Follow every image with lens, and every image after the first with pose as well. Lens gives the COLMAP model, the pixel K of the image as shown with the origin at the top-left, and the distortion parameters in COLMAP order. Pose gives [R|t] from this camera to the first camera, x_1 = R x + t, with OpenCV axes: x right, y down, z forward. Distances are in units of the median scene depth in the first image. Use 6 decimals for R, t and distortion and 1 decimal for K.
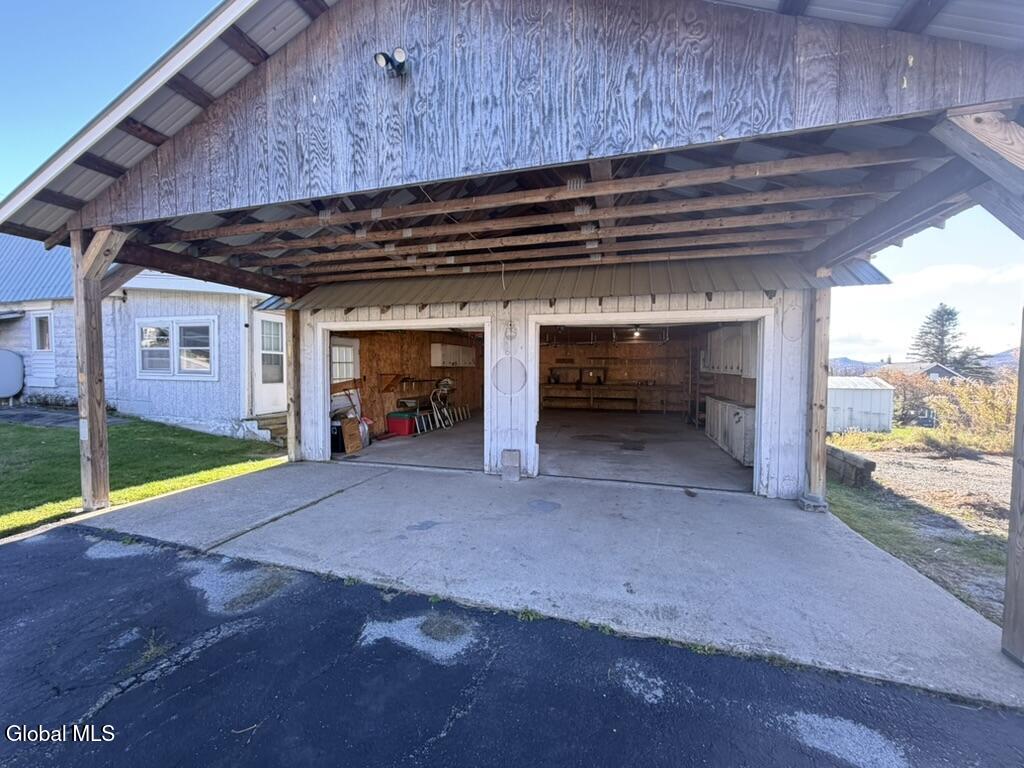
lens RADIAL K [[407.5, 0, 511.6], [0, 407.5, 373.8], [0, 0, 1]] dist [0.000341, -0.000105]
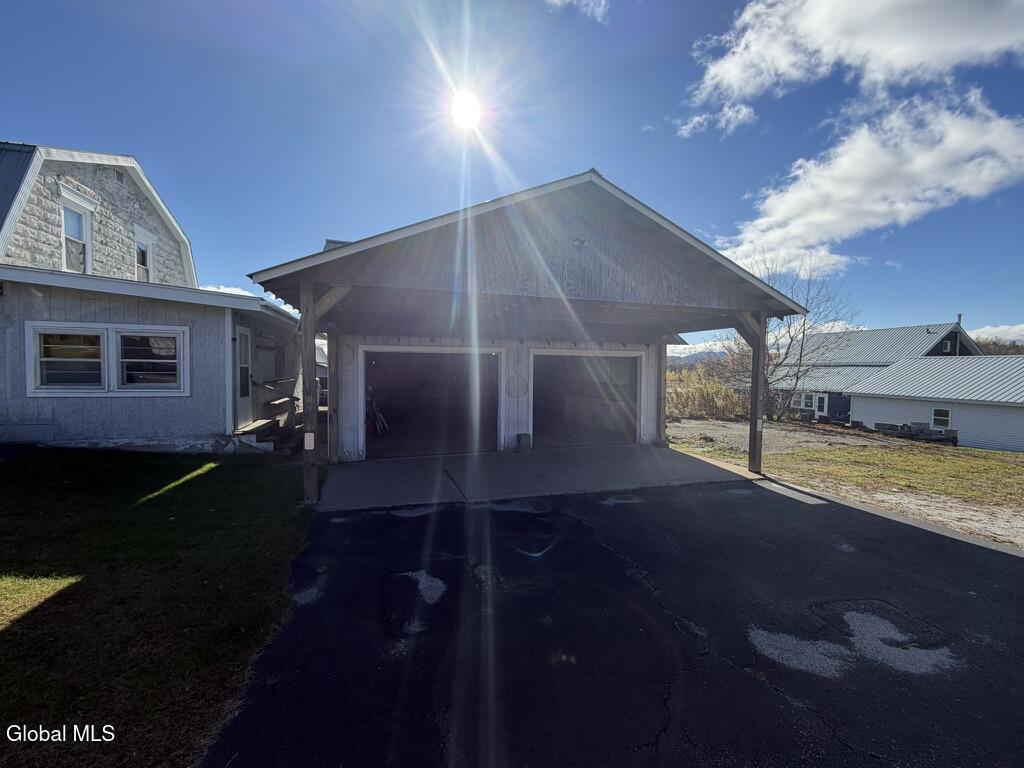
lens RADIAL K [[407.5, 0, 510.9], [0, 407.5, 367.1], [0, 0, 1]] dist [0.000341, -0.000105]
pose [[0.832174, 0.004130, 0.554499, -0.924417], [0.001648, 0.999949, -0.009921, -0.057276], [-0.554512, 0.009170, 0.832125, -0.288571]]
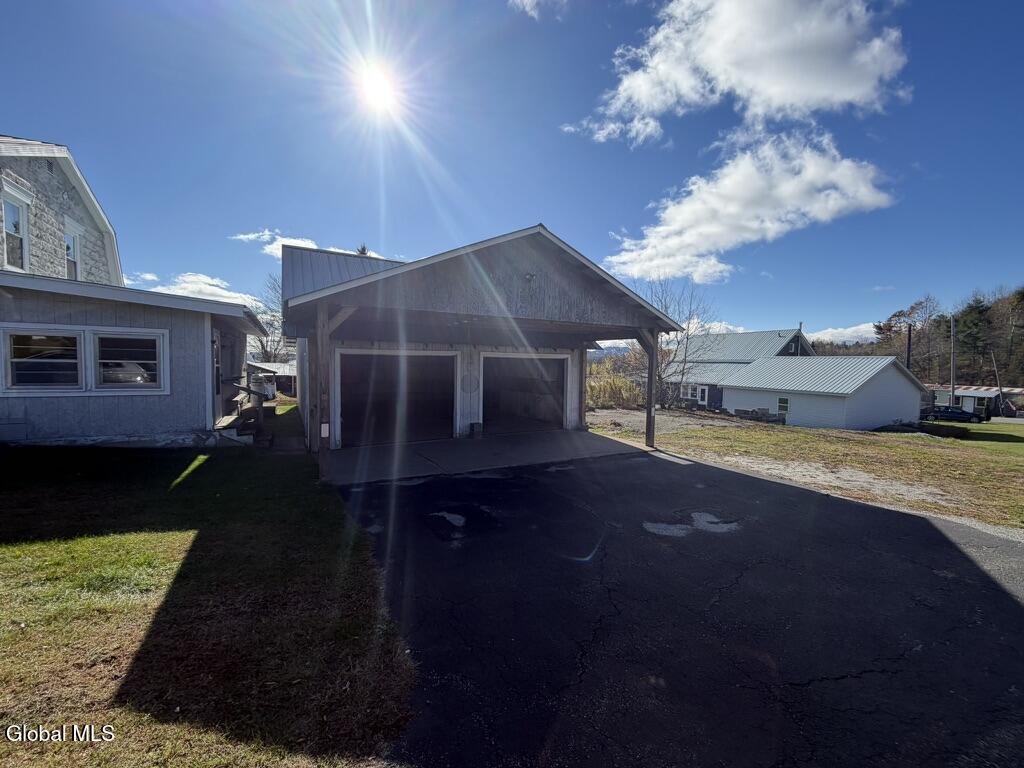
lens RADIAL K [[407.5, 0, 508.0], [0, 407.5, 385.6], [0, 0, 1]] dist [0.000341, -0.000105]
pose [[0.706943, -0.035809, 0.706363, -1.241488], [-0.003132, 0.998549, 0.053756, -0.091429], [-0.707263, -0.040214, 0.705805, -0.444893]]
